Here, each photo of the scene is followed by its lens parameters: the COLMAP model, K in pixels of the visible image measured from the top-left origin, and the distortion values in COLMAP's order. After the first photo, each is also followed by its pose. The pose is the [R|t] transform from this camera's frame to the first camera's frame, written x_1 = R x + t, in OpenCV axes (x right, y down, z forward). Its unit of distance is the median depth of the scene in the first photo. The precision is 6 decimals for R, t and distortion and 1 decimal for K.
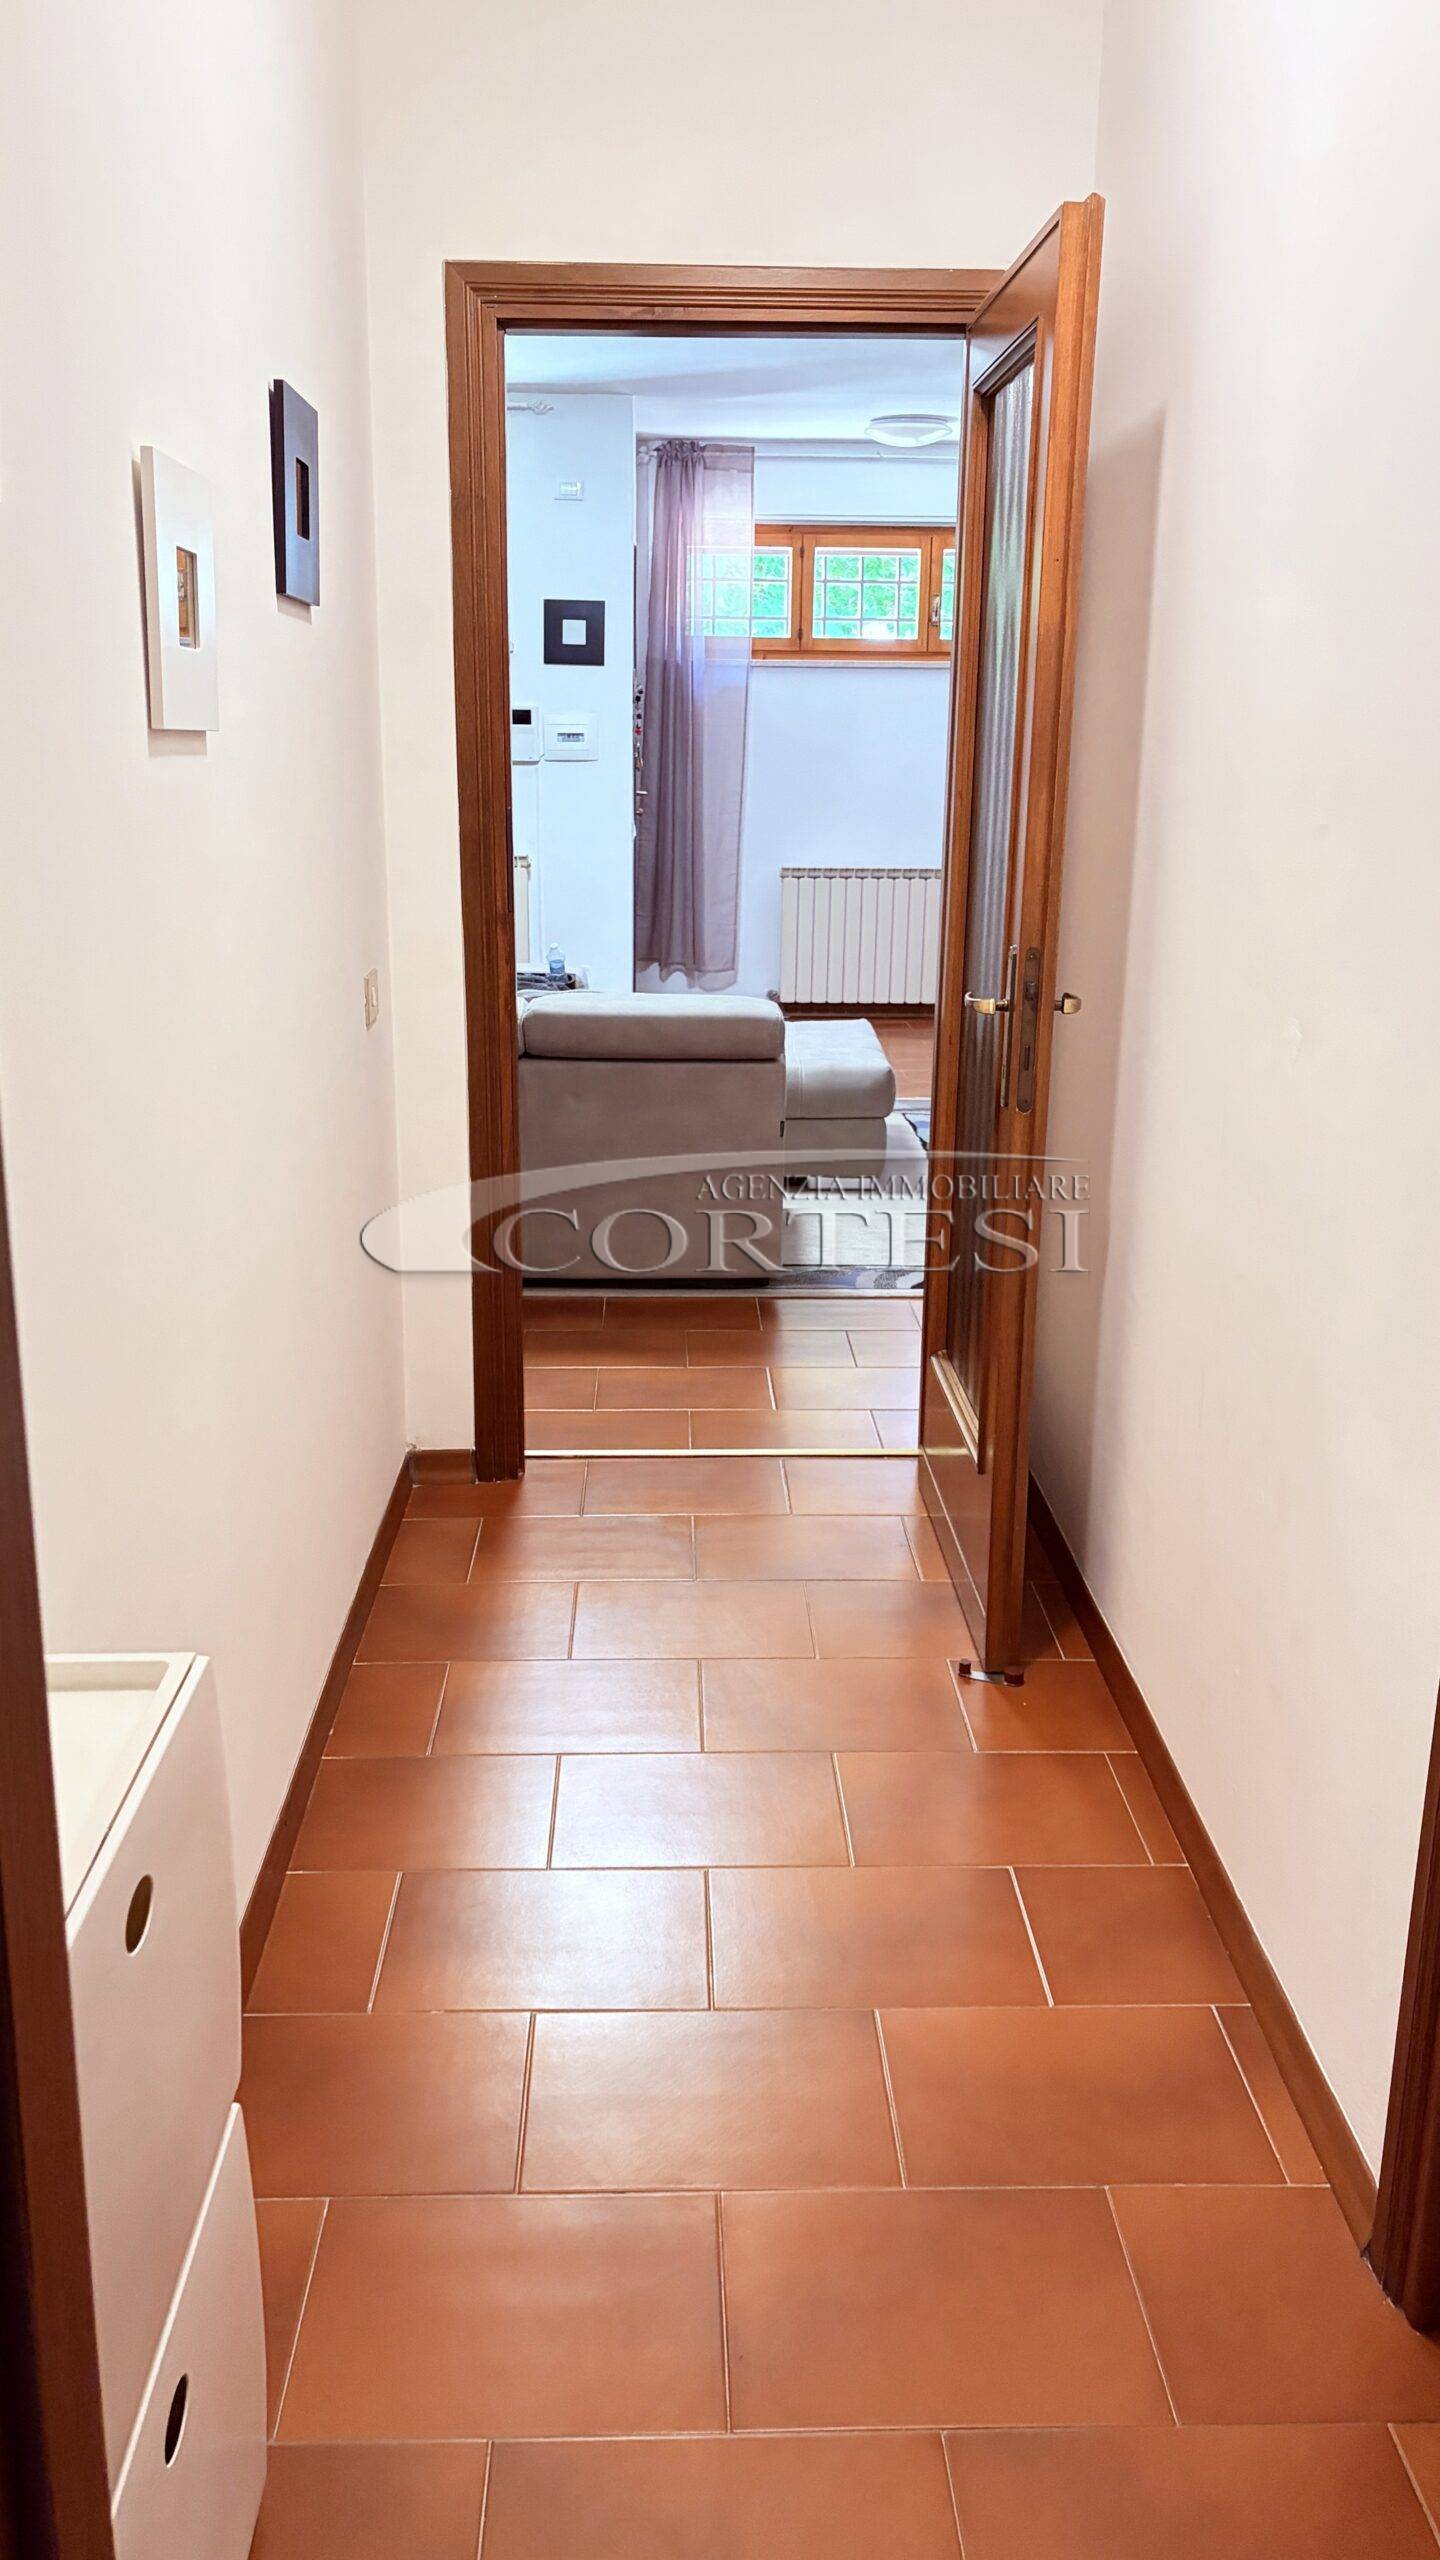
lens RADIAL K [[1966.4, 0, 724.9], [0, 1966.4, 1282.2], [0, 0, 1]] dist [0.007242, -0.010859]
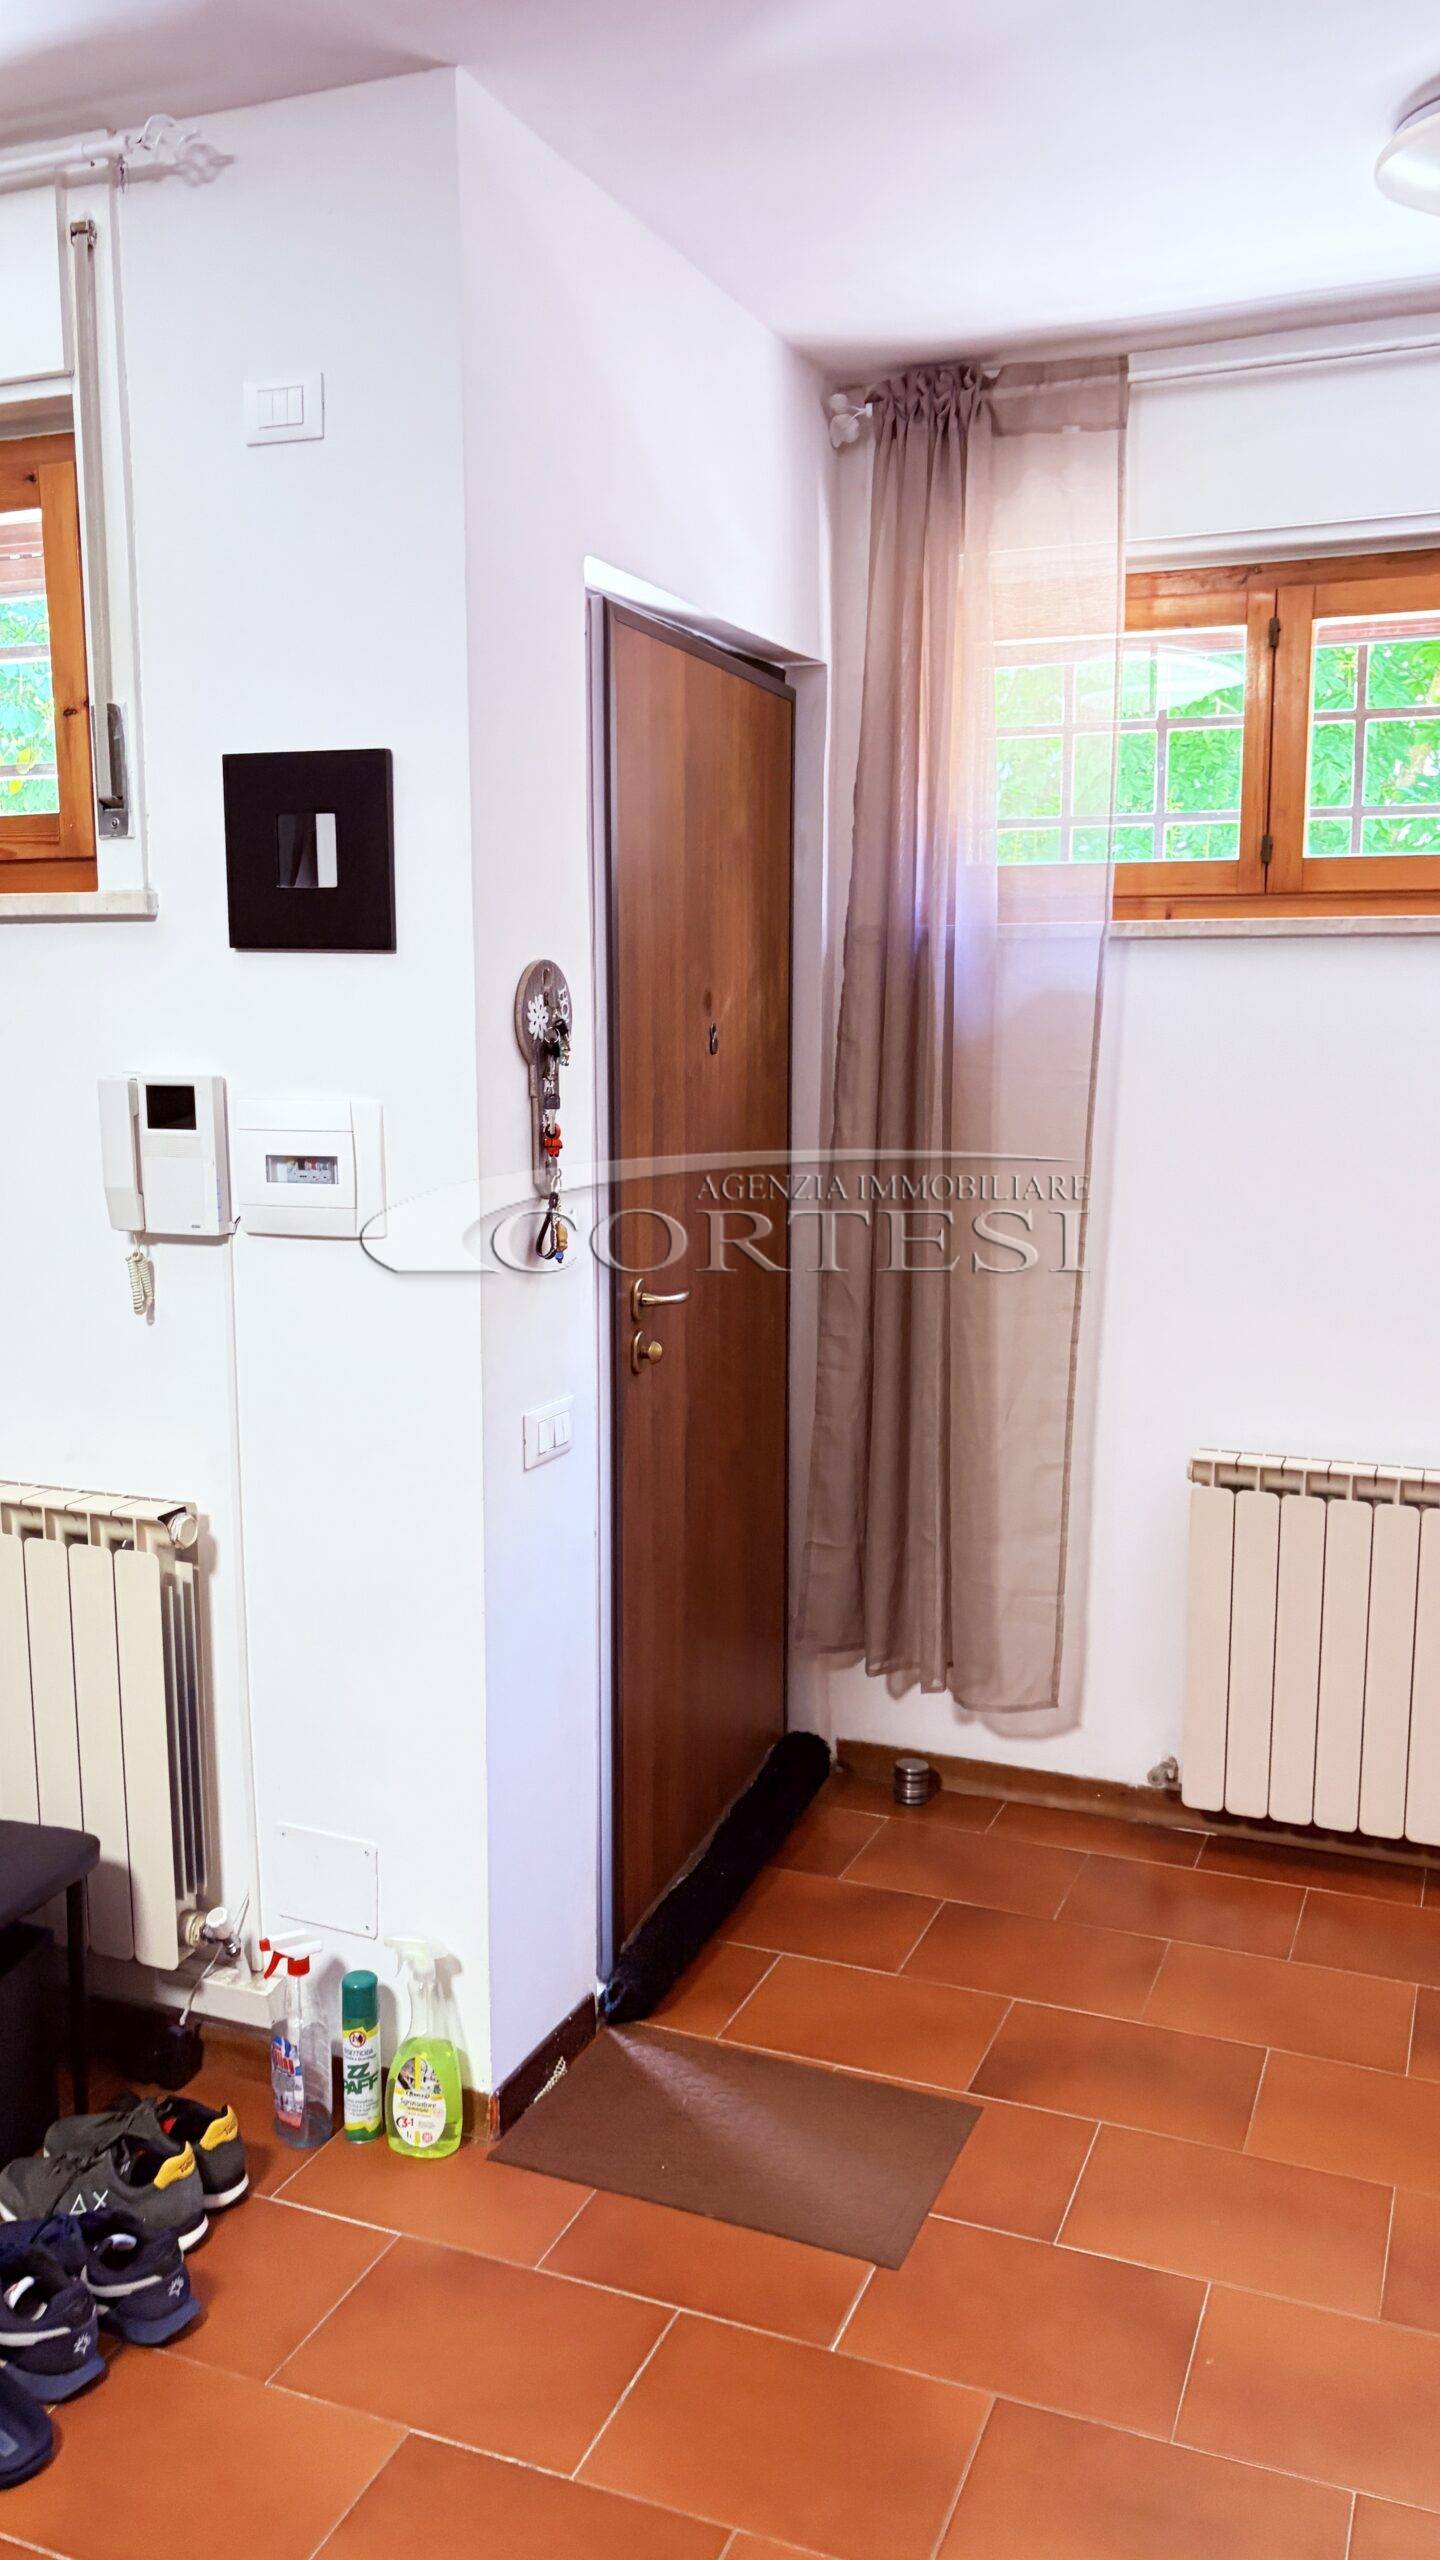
lens RADIAL K [[1966.4, 0, 717.0], [0, 1966.4, 1299.2], [0, 0, 1]] dist [0.007242, -0.010859]
pose [[0.910702, 0.051839, -0.409798, 0.101351], [-0.102009, 0.989590, -0.101515, -0.200235], [0.400269, 0.134253, 0.906510, 0.642707]]
